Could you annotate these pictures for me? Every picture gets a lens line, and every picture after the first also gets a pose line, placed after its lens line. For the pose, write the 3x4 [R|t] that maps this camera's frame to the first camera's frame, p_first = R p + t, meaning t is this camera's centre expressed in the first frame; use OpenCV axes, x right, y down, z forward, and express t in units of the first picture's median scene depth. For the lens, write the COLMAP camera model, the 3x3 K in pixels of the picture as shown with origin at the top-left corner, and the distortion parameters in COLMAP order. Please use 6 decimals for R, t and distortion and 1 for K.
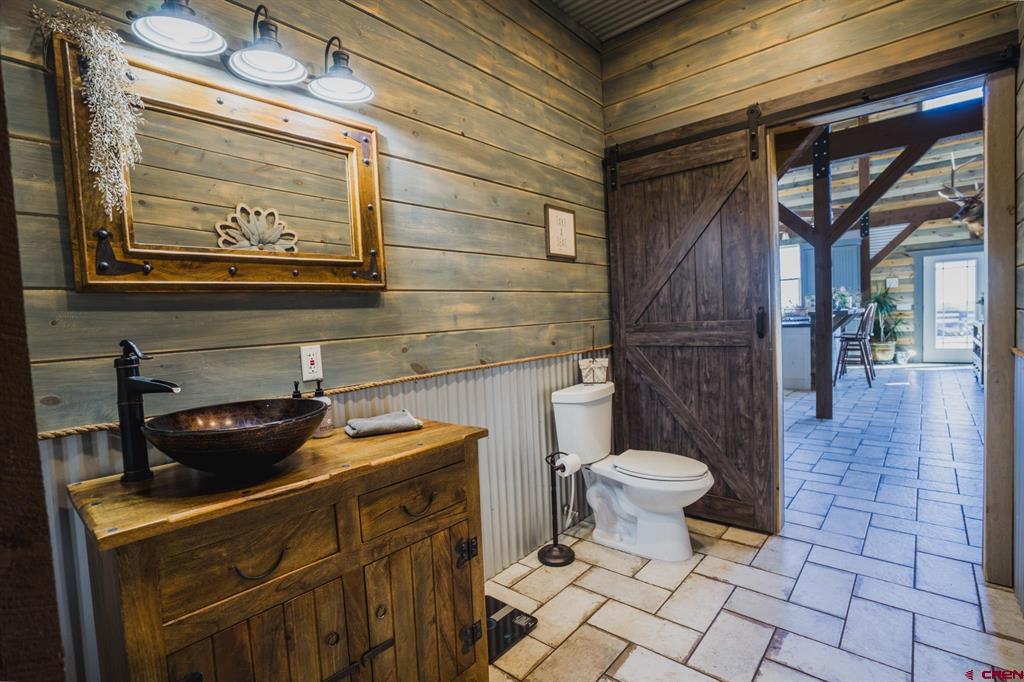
lens RADIAL K [[473.8, 0, 495.5], [0, 473.8, 348.5], [0, 0, 1]] dist [-0.042789, 0.009482]
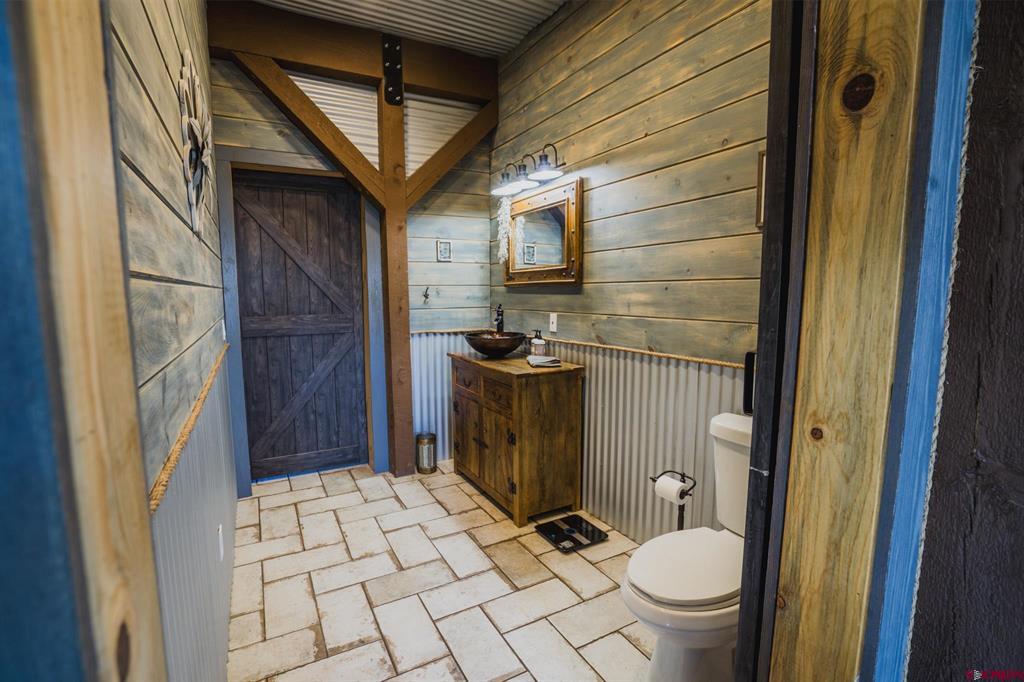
lens RADIAL K [[473.8, 0, 516.5], [0, 473.8, 341.2], [0, 0, 1]] dist [-0.042789, 0.009482]
pose [[-0.313019, 0.154153, -0.937153, 1.133019], [-0.035937, 0.984111, 0.173881, -0.173116], [0.949067, 0.088106, -0.302505, 1.118463]]
